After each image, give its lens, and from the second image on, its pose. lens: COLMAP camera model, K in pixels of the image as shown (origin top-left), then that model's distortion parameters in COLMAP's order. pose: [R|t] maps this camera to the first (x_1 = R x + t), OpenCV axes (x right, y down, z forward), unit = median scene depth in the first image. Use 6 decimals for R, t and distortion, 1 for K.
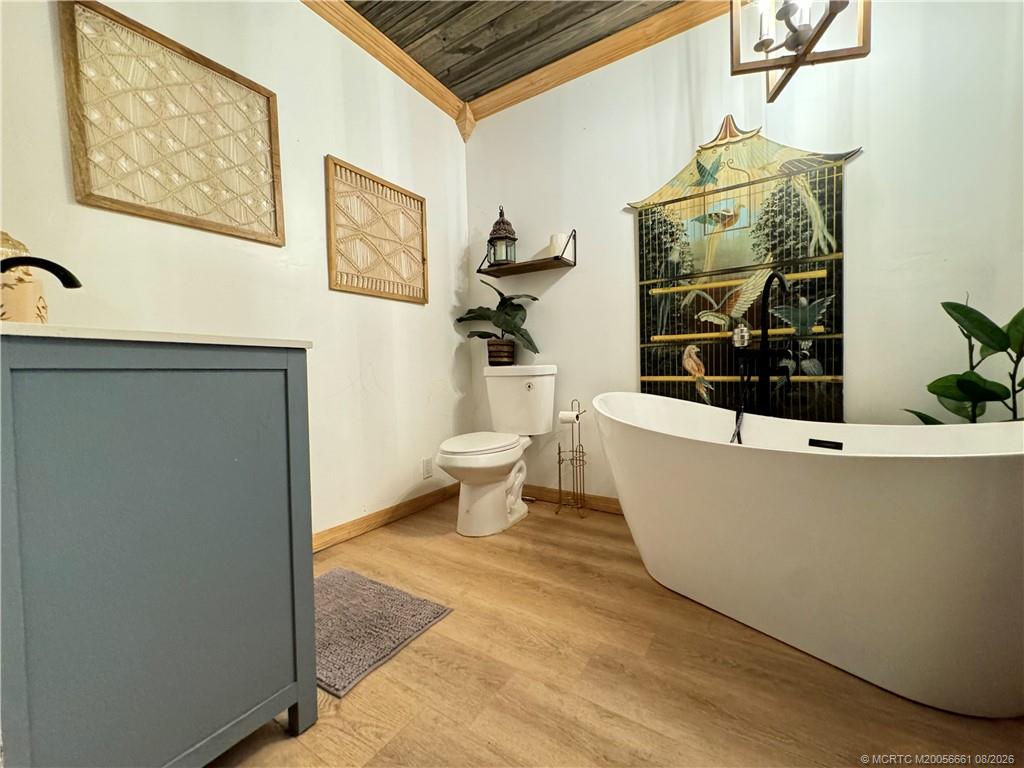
lens RADIAL K [[405.3, 0, 510.7], [0, 405.3, 386.0], [0, 0, 1]] dist [-0.000528, -0.000249]
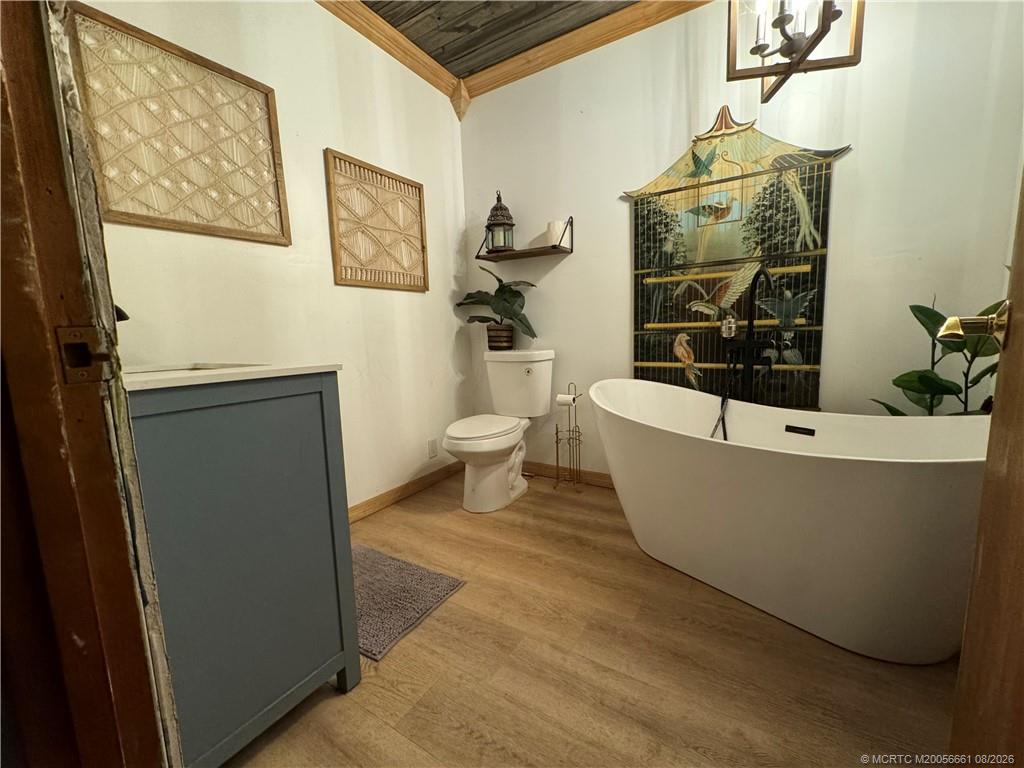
lens RADIAL K [[405.3, 0, 510.7], [0, 405.3, 386.0], [0, 0, 1]] dist [-0.000528, -0.000249]
pose [[0.999765, -0.013486, 0.016953, -0.024049], [0.011874, 0.995706, 0.091812, -0.077558], [-0.018118, -0.091589, 0.995632, -0.064549]]
